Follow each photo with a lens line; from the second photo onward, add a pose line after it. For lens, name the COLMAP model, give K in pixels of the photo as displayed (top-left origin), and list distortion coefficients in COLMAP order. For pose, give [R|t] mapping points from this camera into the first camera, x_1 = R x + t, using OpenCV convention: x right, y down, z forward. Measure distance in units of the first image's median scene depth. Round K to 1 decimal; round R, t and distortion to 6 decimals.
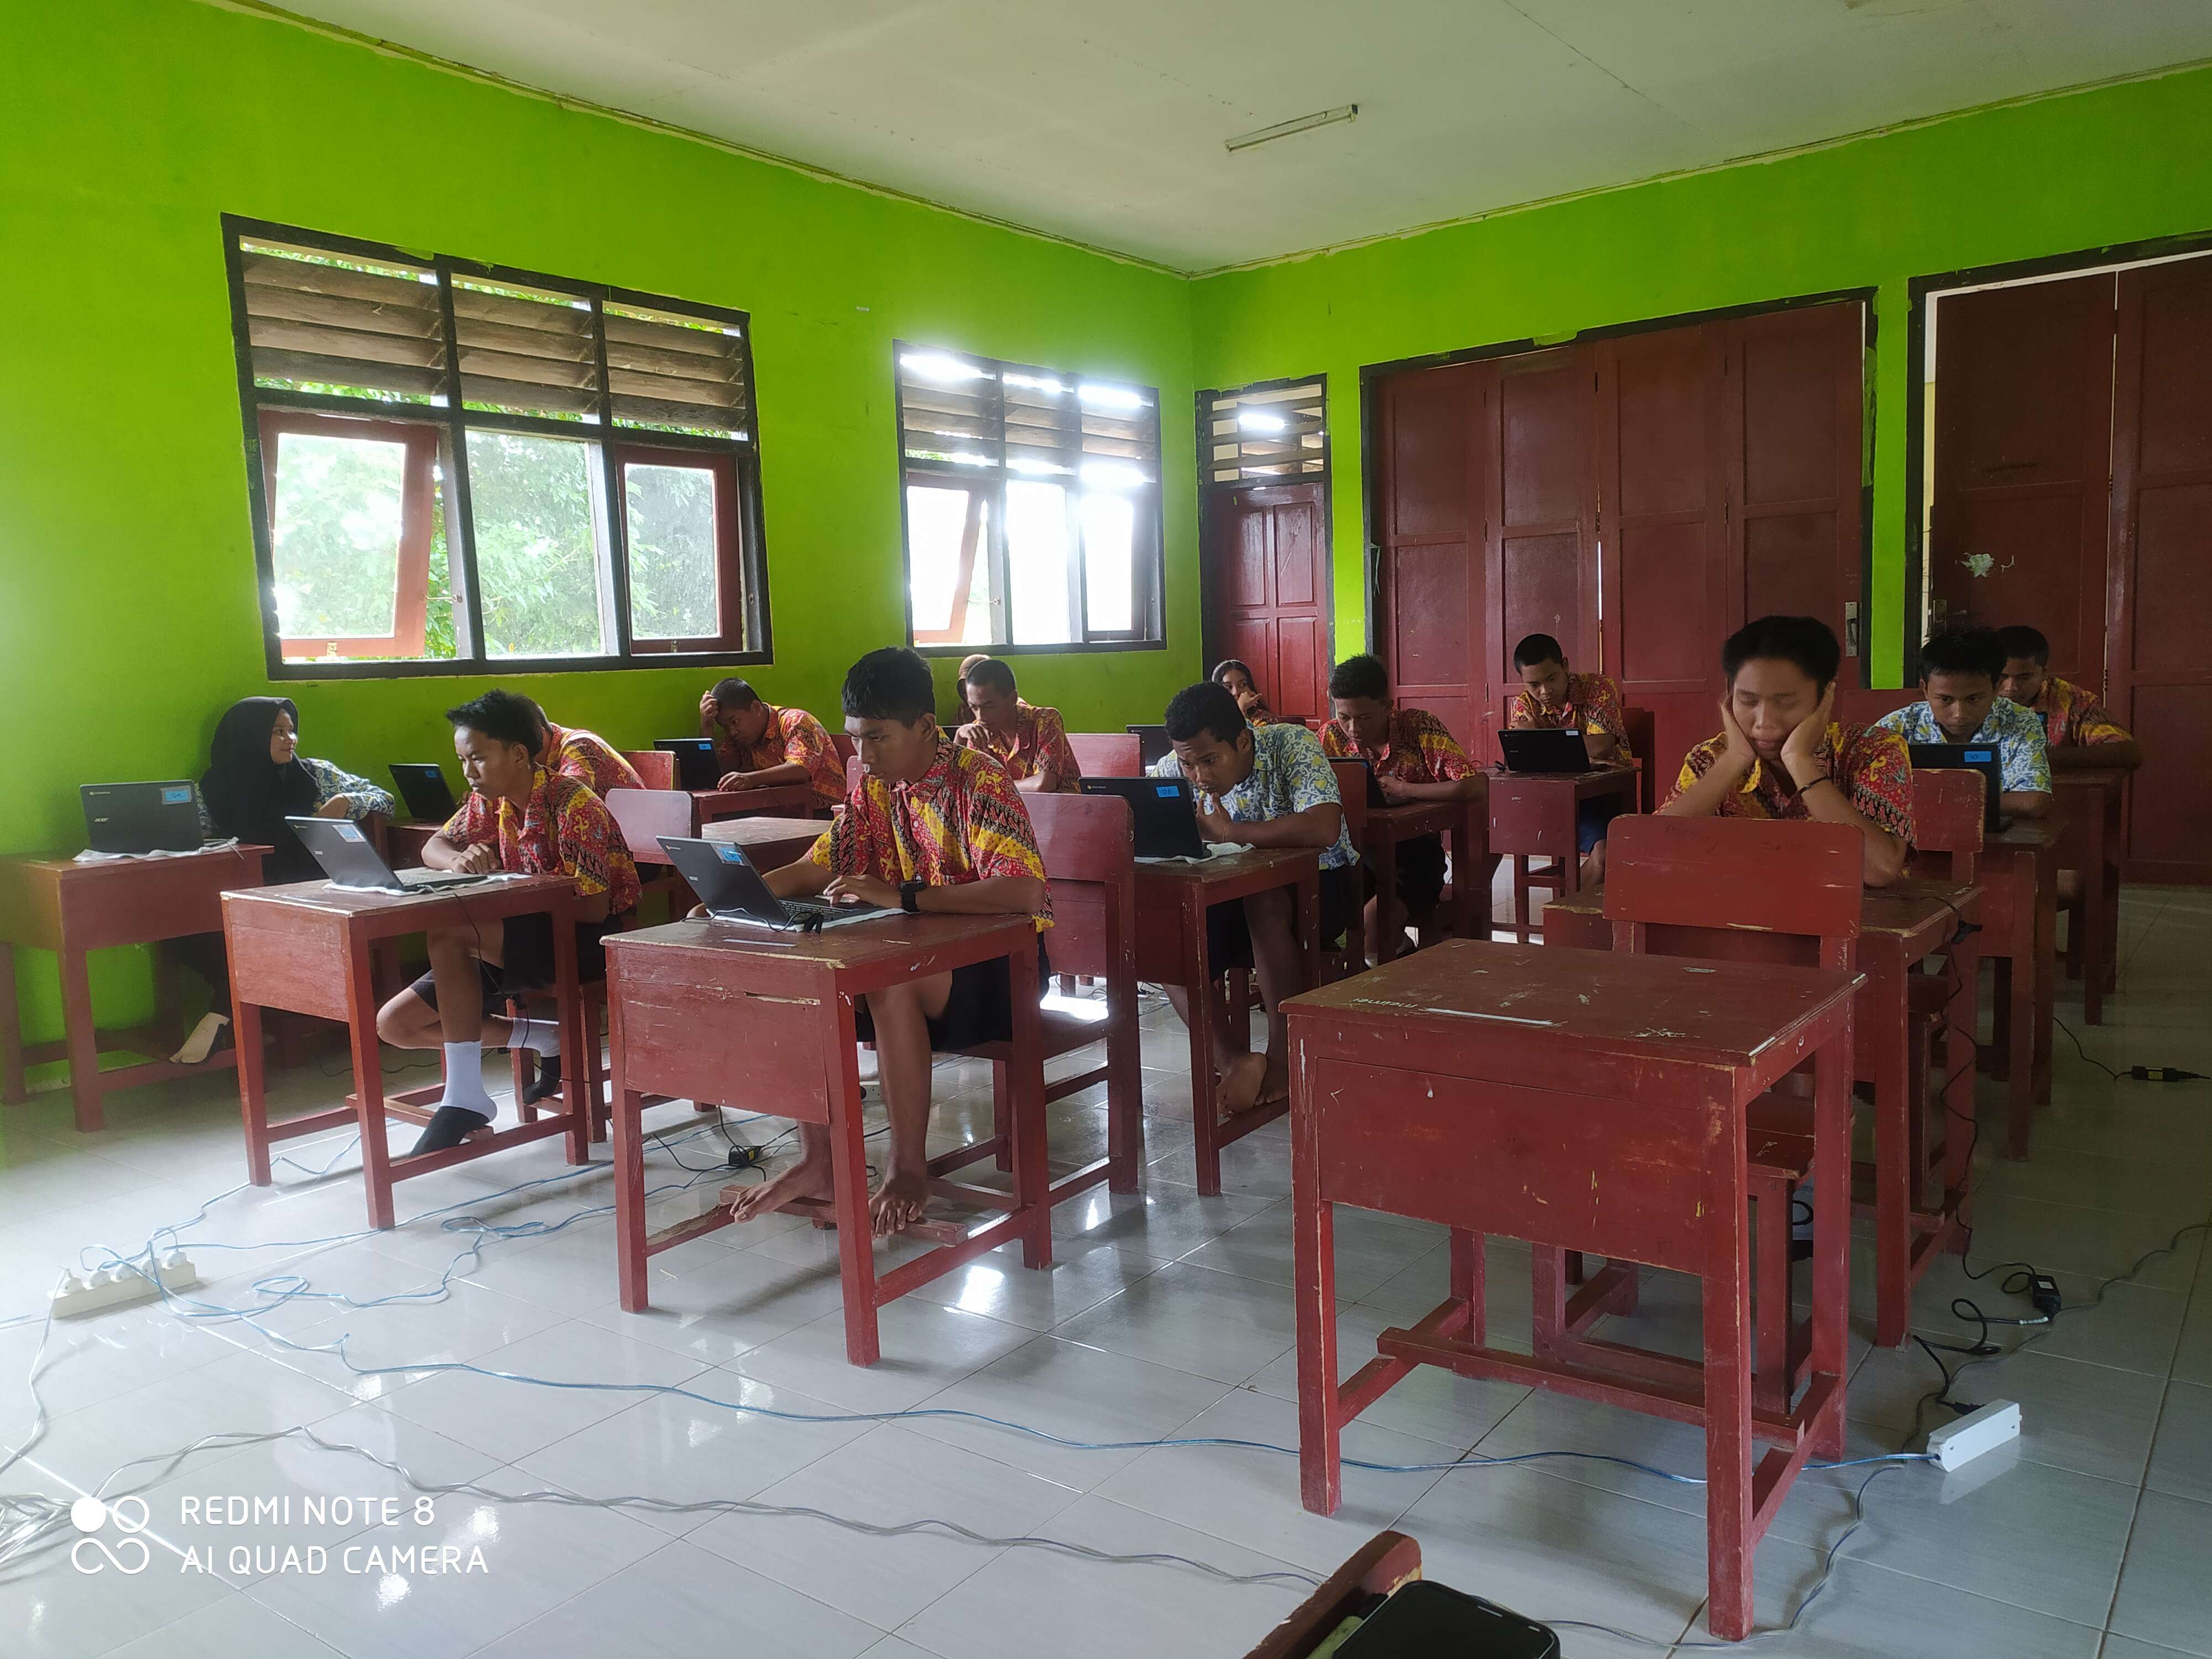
lens RADIAL K [[1635.2, 0, 1106.1], [0, 1635.2, 835.7], [0, 0, 1]] dist [0.037637, -0.043153]
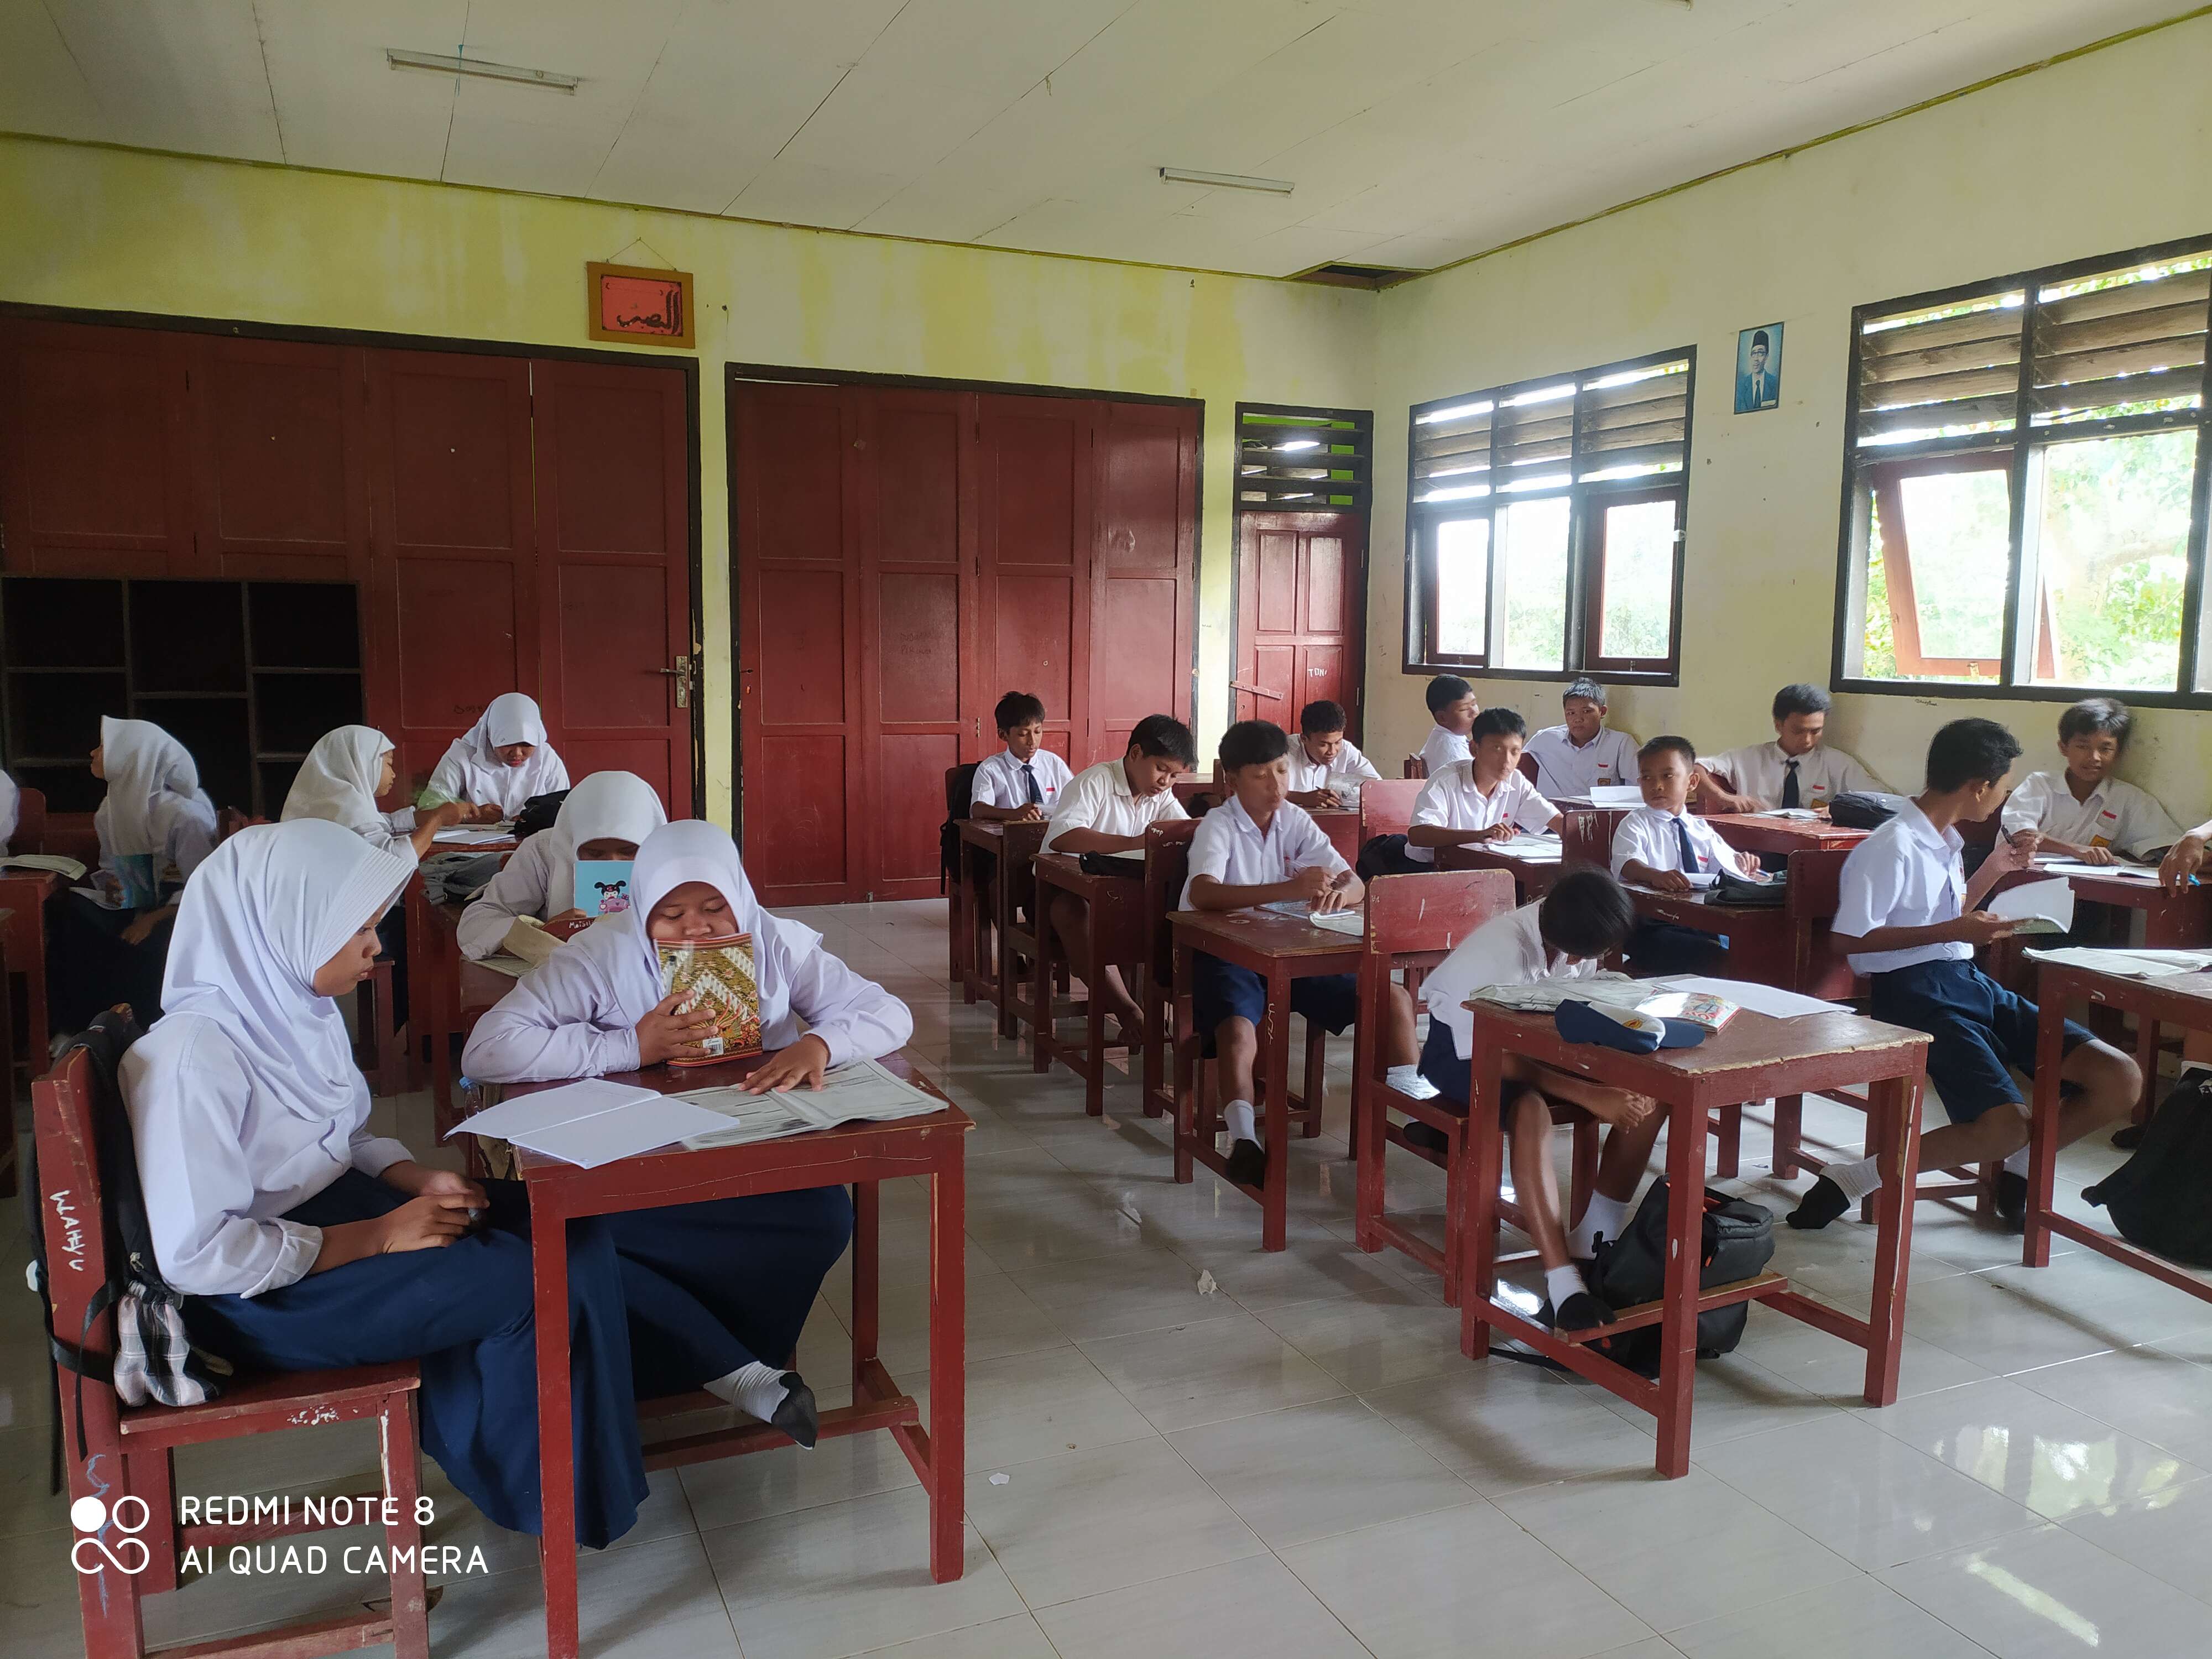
lens RADIAL K [[1635.2, 0, 1110.3], [0, 1635.2, 831.7], [0, 0, 1]] dist [0.037637, -0.043153]
pose [[-0.477420, 0.114678, -0.871160, 0.831942], [-0.116244, 0.974489, 0.191985, -0.165003], [0.870952, 0.192925, -0.451910, 1.129584]]
